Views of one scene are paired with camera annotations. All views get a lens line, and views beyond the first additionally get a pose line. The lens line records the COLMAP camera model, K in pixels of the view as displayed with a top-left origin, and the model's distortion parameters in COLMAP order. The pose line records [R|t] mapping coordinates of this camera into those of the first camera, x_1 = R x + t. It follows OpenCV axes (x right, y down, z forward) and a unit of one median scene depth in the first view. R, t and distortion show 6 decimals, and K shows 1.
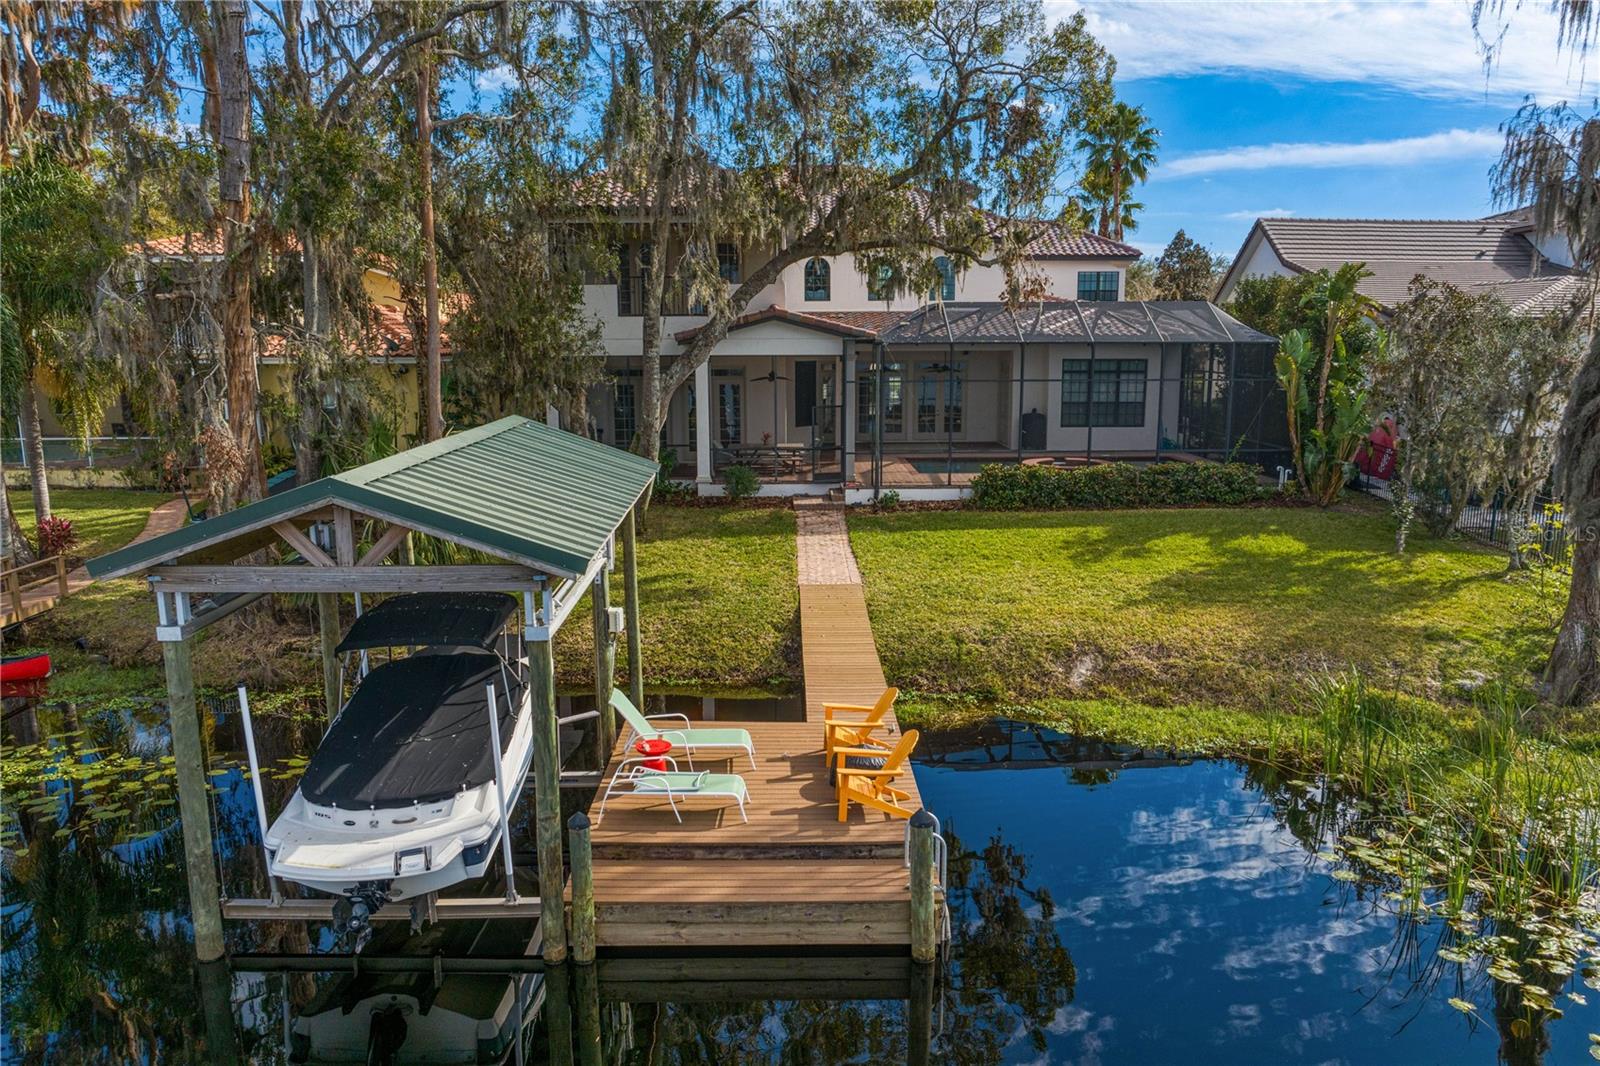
lens RADIAL K [[1057.2, 0, 800.0], [0, 1057.2, 533.0], [0, 0, 1]] dist [0.002803, -0.114888]
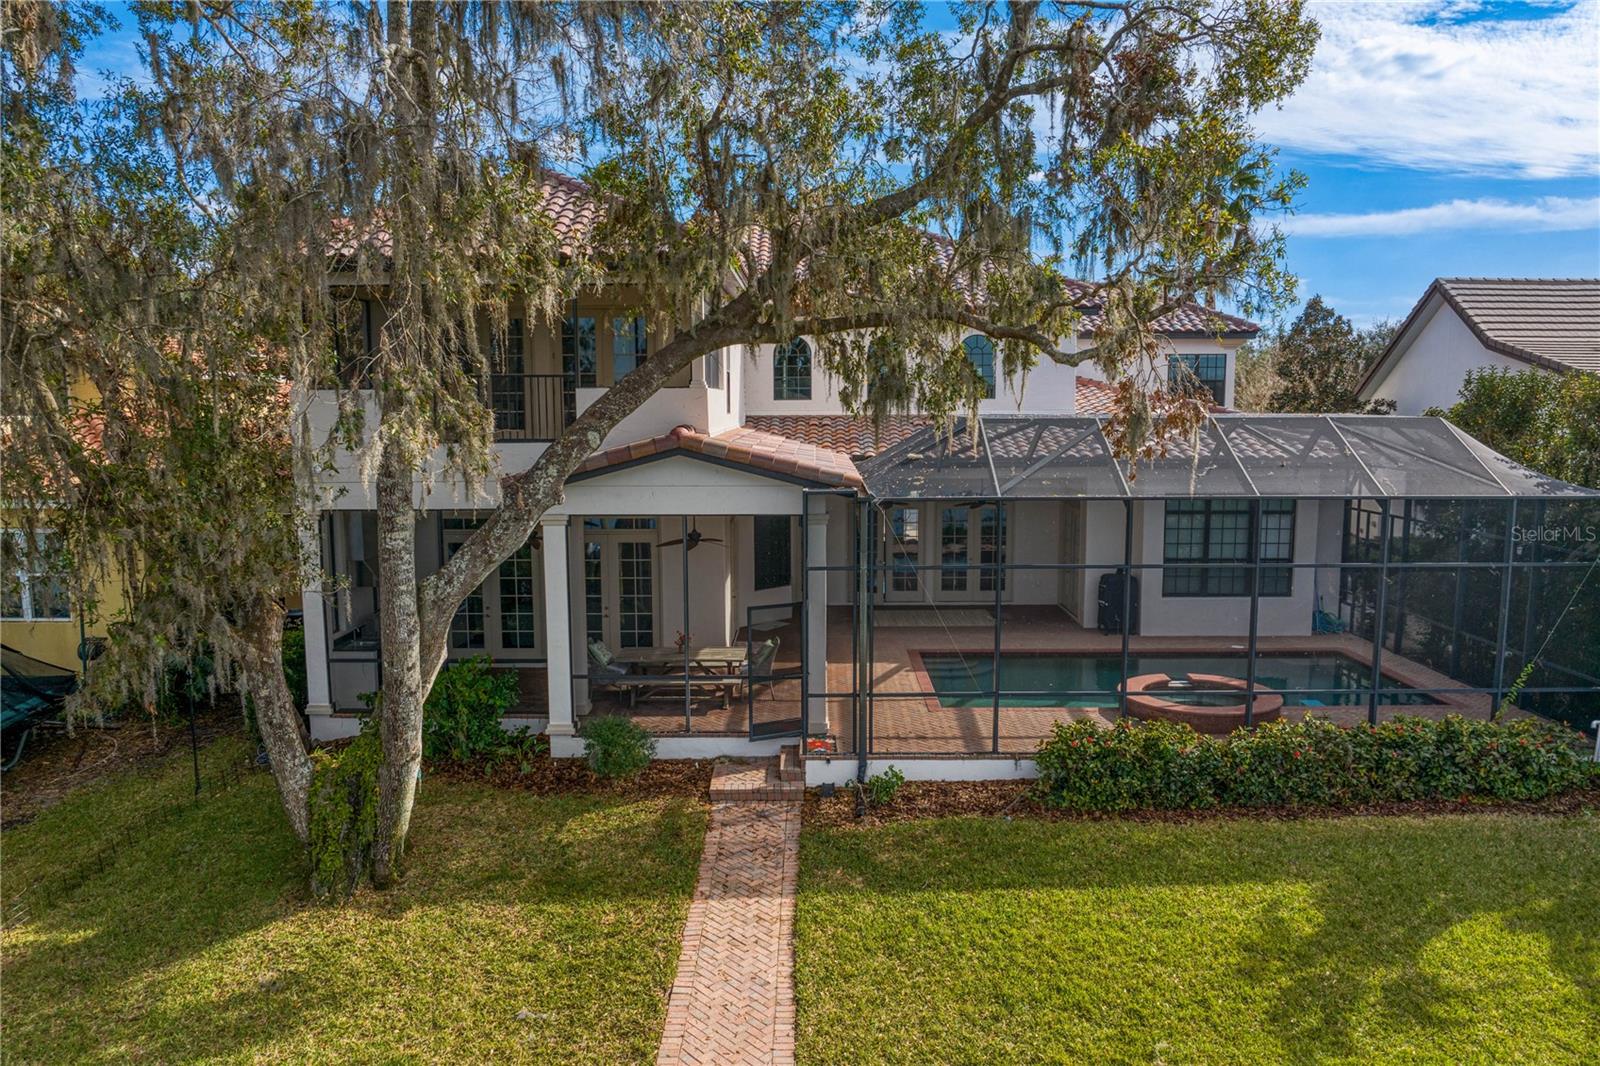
lens RADIAL K [[1055.0, 0, 800.0], [0, 1055.0, 533.0], [0, 0, 1]] dist [-0.039982, -0.001364]
pose [[0.999587, 0.004681, -0.028342, 0.057063], [-0.006351, 0.998231, -0.059109, -0.131289], [0.028015, 0.059264, 0.997849, 0.462558]]
